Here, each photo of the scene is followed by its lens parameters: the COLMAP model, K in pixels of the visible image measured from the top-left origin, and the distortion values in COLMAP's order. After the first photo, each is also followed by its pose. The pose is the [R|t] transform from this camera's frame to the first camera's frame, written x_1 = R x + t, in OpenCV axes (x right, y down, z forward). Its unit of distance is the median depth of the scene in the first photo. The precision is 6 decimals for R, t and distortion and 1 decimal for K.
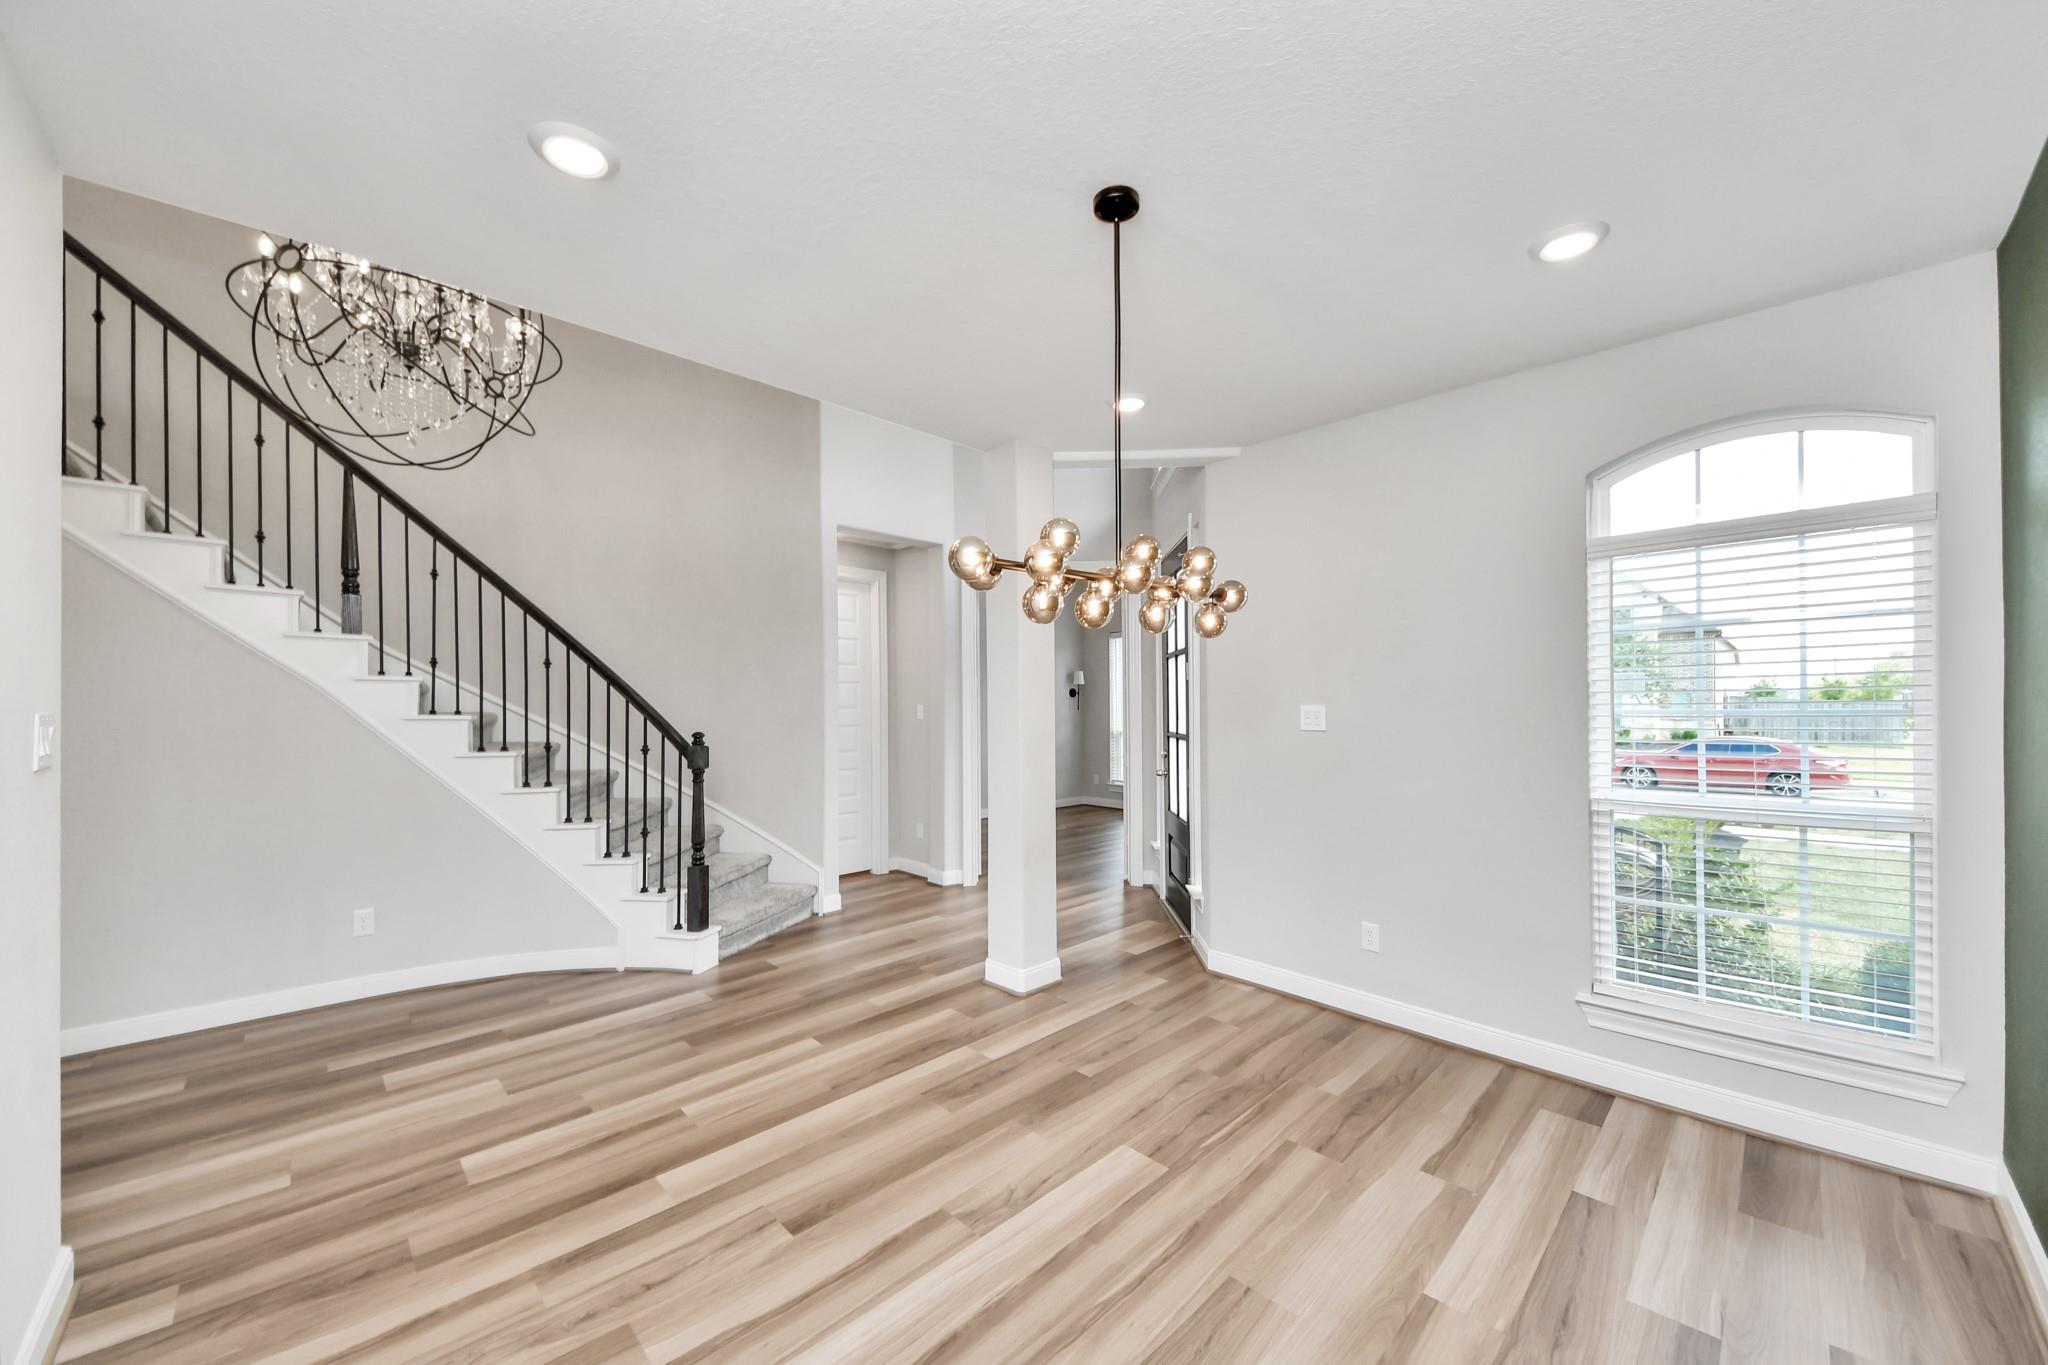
lens RADIAL K [[755.3, 0, 1031.0], [0, 755.3, 707.5], [0, 0, 1]] dist [0.001301, -0.009929]
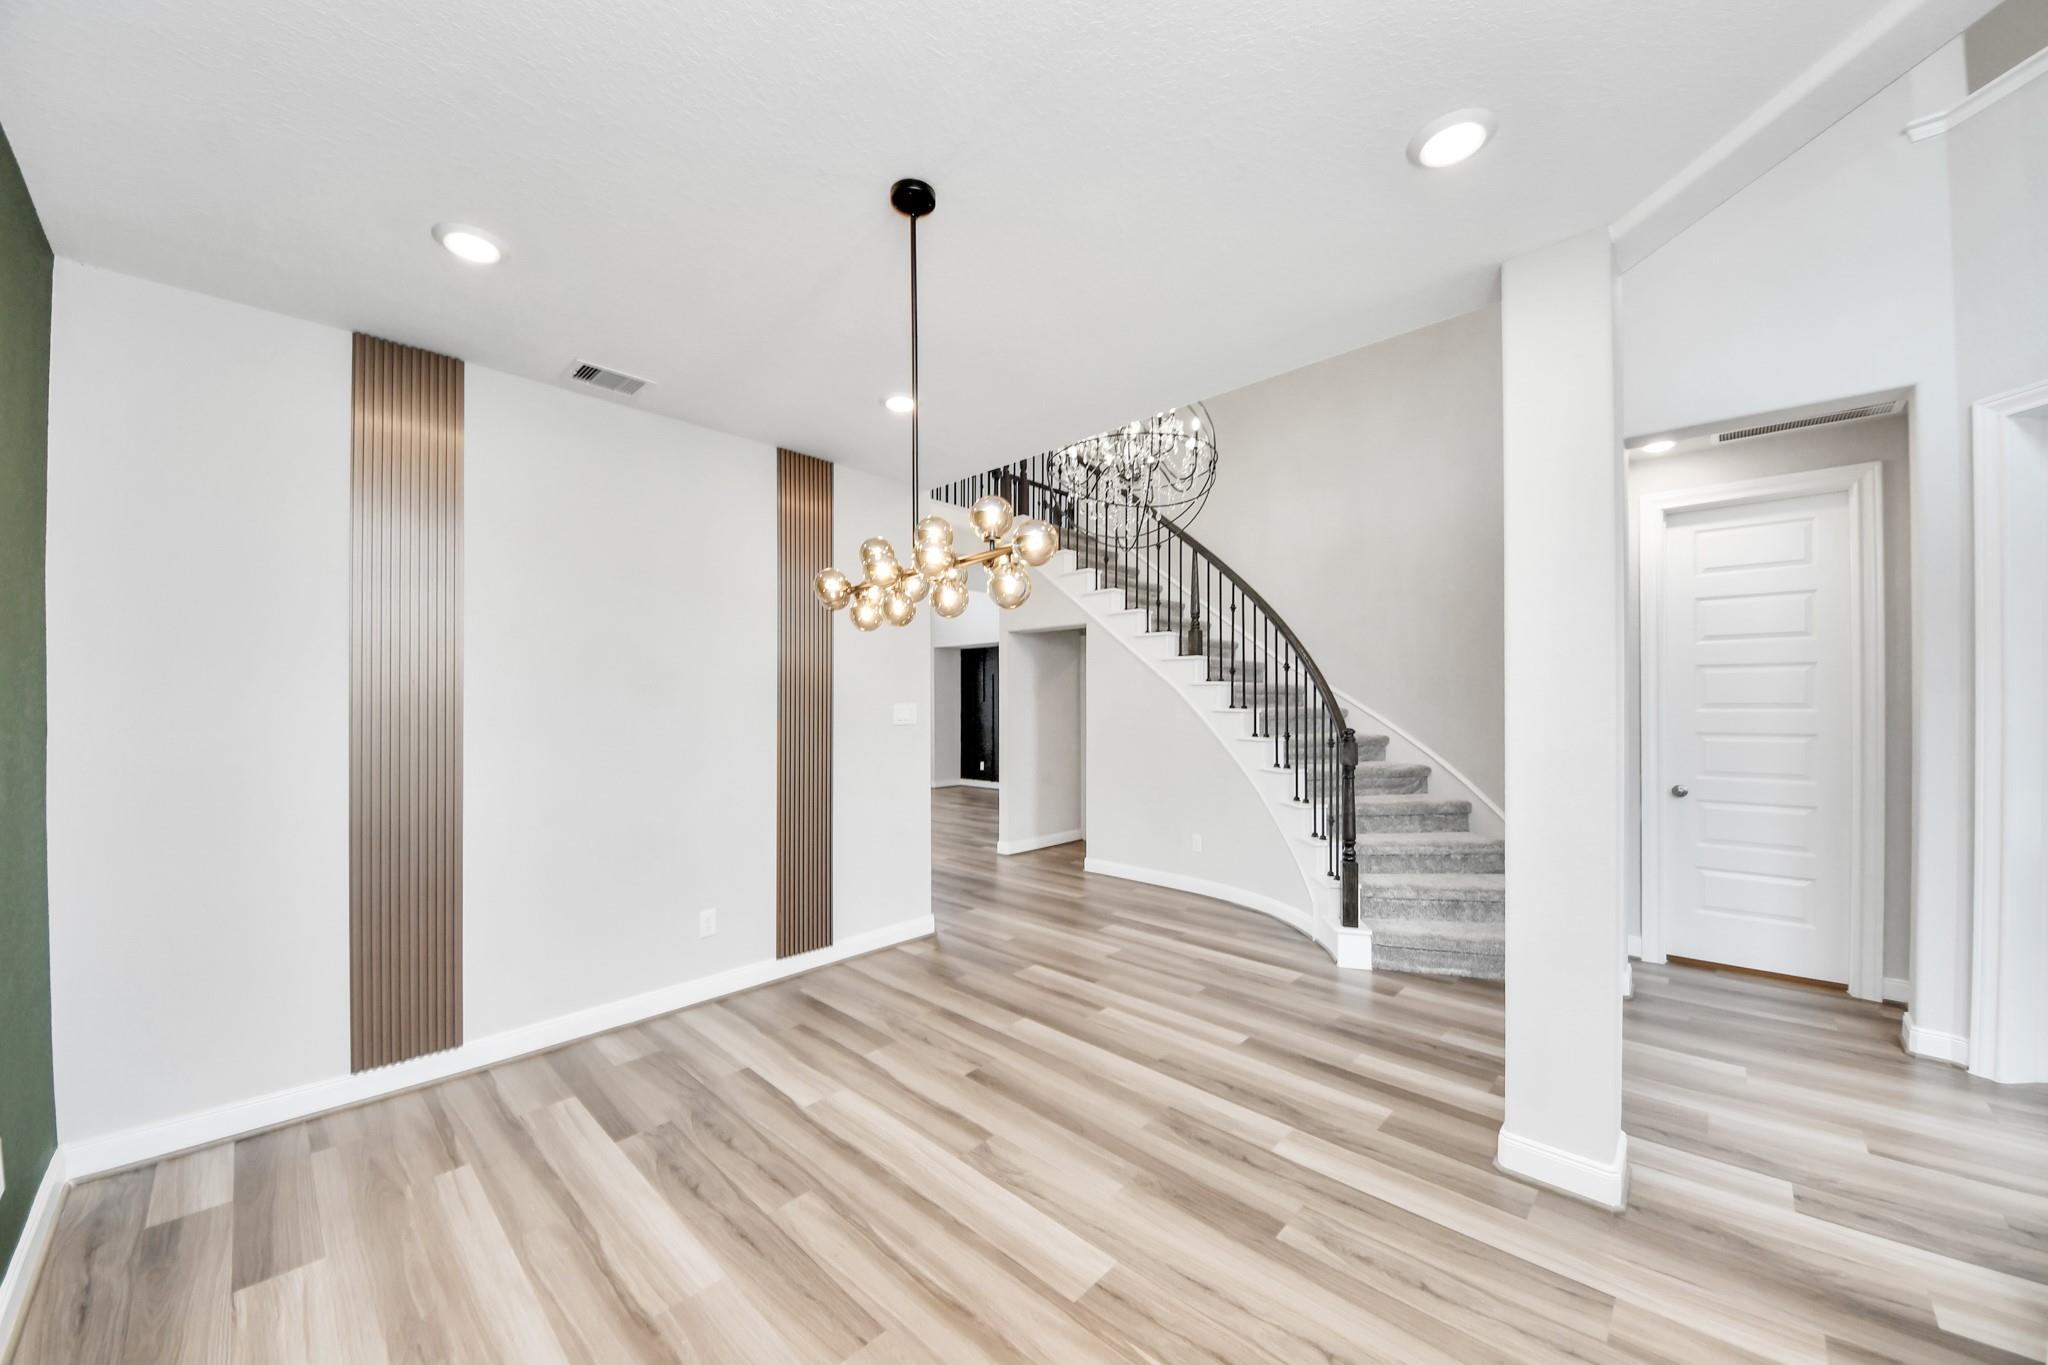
lens RADIAL K [[755.3, 0, 1031.0], [0, 755.3, 707.5], [0, 0, 1]] dist [0.001301, -0.009929]
pose [[0.035012, 0.021521, -0.999155, 0.781750], [-0.013315, 0.999689, 0.021066, -0.019186], [0.999298, 0.012566, 0.035288, 0.756216]]
